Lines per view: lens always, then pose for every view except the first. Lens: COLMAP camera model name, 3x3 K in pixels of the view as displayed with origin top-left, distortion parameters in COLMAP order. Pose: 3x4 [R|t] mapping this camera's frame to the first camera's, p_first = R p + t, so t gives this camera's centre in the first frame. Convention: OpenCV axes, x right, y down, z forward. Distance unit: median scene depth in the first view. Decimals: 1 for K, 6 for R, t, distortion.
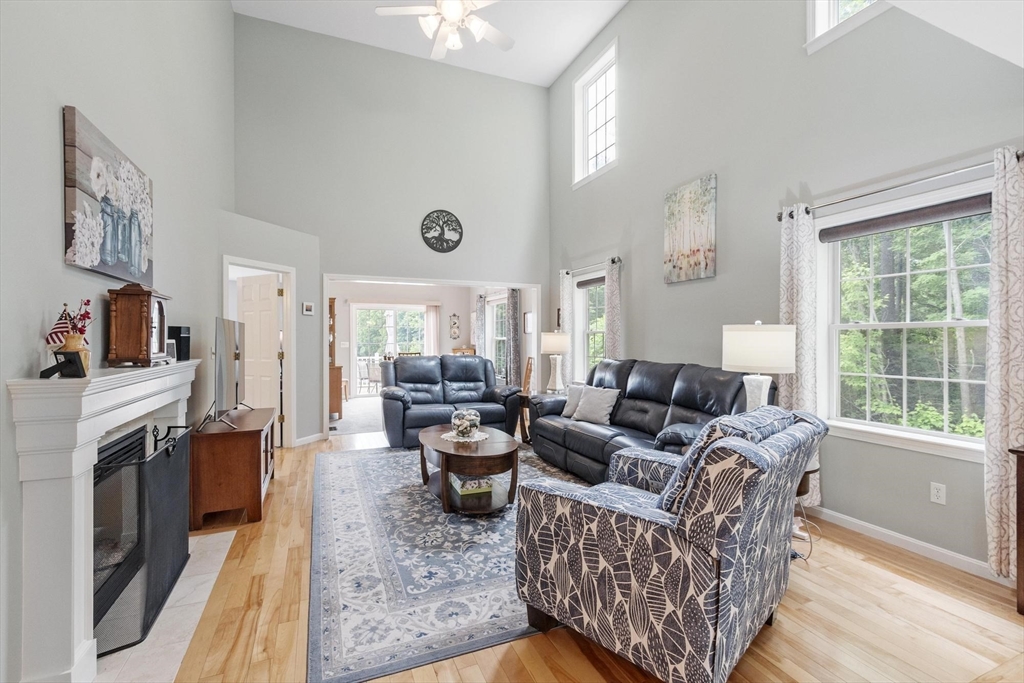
lens RADIAL K [[454.0, 0, 510.2], [0, 454.0, 338.3], [0, 0, 1]] dist [-0.000103, -0.000075]
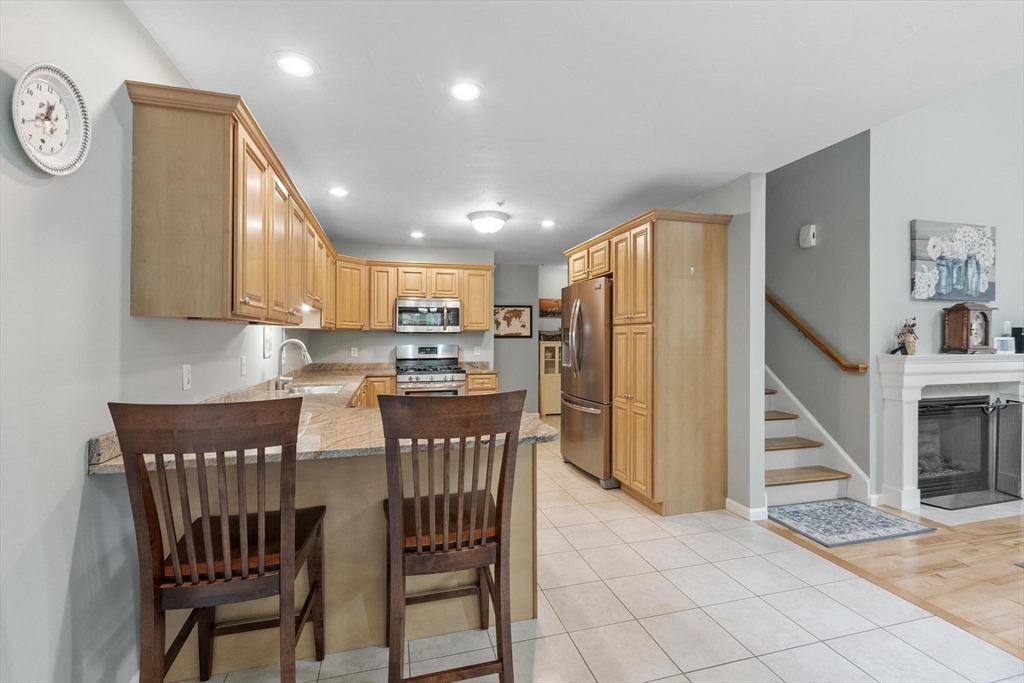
lens RADIAL K [[454.0, 0, 511.6], [0, 454.0, 339.5], [0, 0, 1]] dist [-0.000103, -0.000075]
pose [[-0.132949, 0.005902, -0.991105, 1.127296], [-0.000683, 0.999981, 0.006046, 0.003031], [0.991123, 0.001480, -0.132942, -0.436303]]
